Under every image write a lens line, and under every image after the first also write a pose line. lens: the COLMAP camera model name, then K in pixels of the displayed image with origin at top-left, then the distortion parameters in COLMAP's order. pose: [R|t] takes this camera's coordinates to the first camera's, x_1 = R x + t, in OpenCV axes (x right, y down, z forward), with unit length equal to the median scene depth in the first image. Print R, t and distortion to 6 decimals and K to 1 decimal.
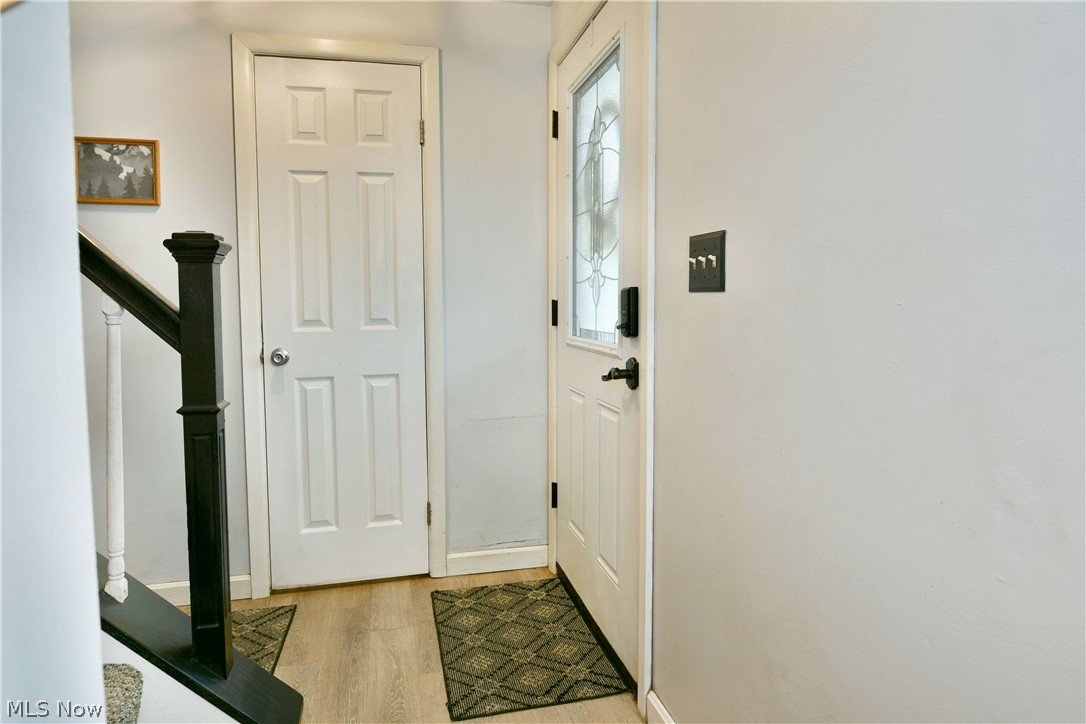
lens RADIAL K [[660.2, 0, 542.2], [0, 660.2, 339.5], [0, 0, 1]] dist [-0.010895, -0.004571]
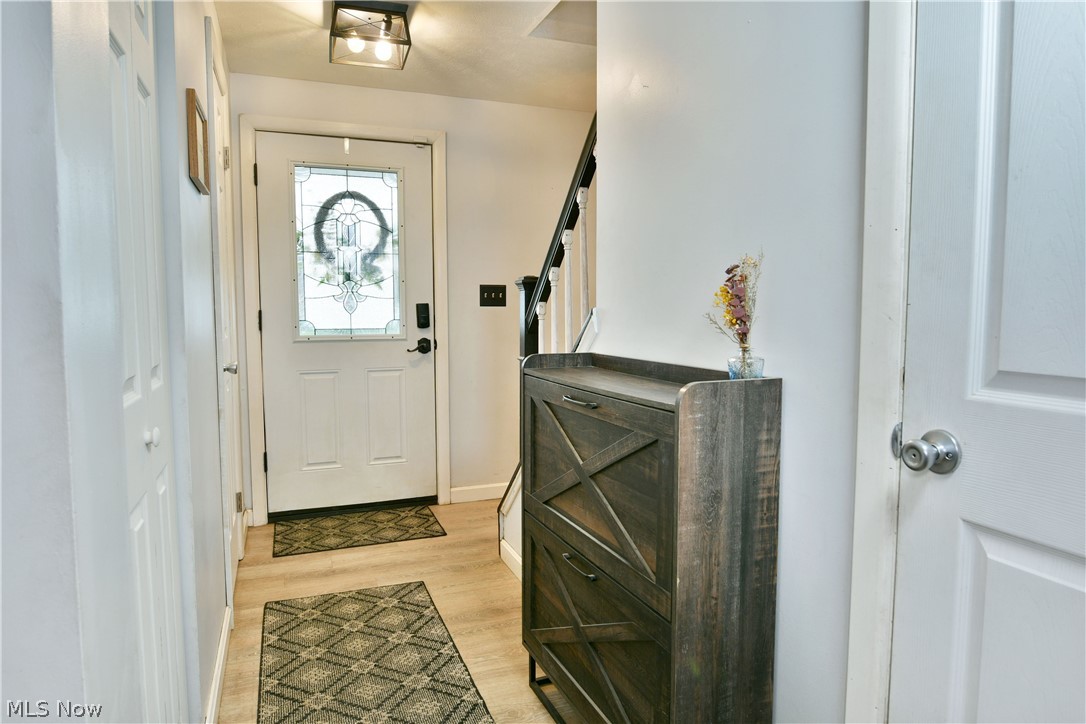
lens RADIAL K [[648.4, 0, 536.2], [0, 648.4, 335.9], [0, 0, 1]] dist [-0.002294, -0.005502]
pose [[-0.108158, -0.043816, 0.993168, -1.464918], [0.066368, 0.996481, 0.051190, -0.044821], [-0.991916, 0.071451, -0.104869, 0.670299]]
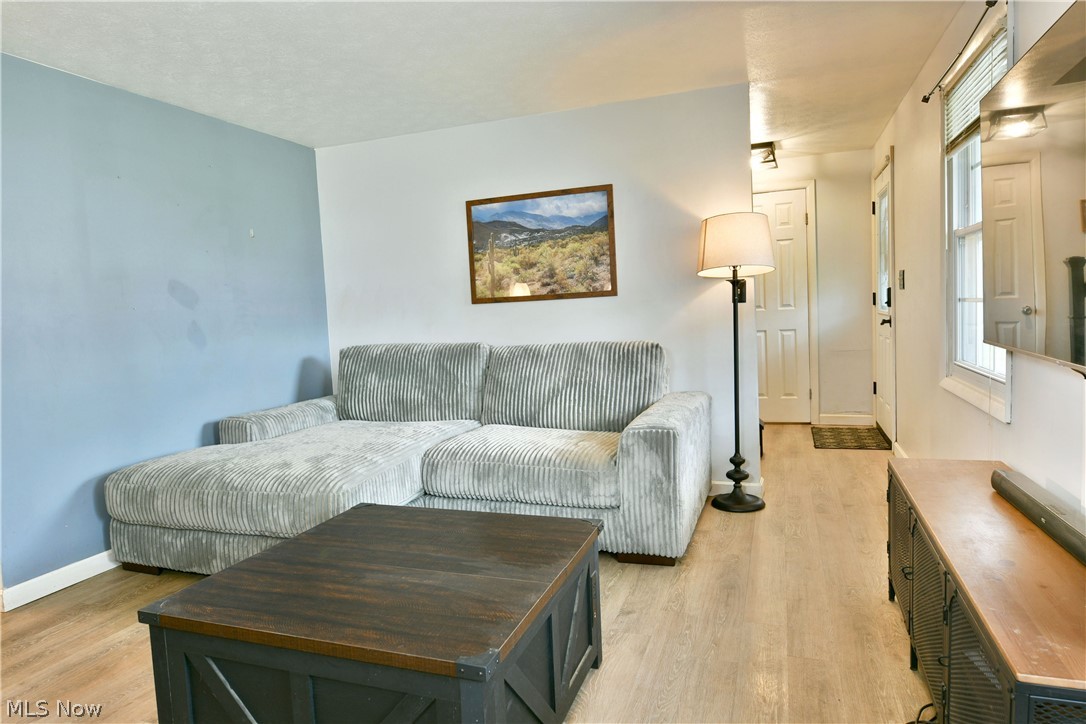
lens RADIAL K [[659.3, 0, 540.4], [0, 659.3, 358.3], [0, 0, 1]] dist [-0.010687, -0.005772]
pose [[0.830587, 0.006734, -0.556849, 0.321383], [0.010063, 0.999582, 0.027098, 0.085526], [0.556799, -0.028111, 0.830172, -1.401277]]
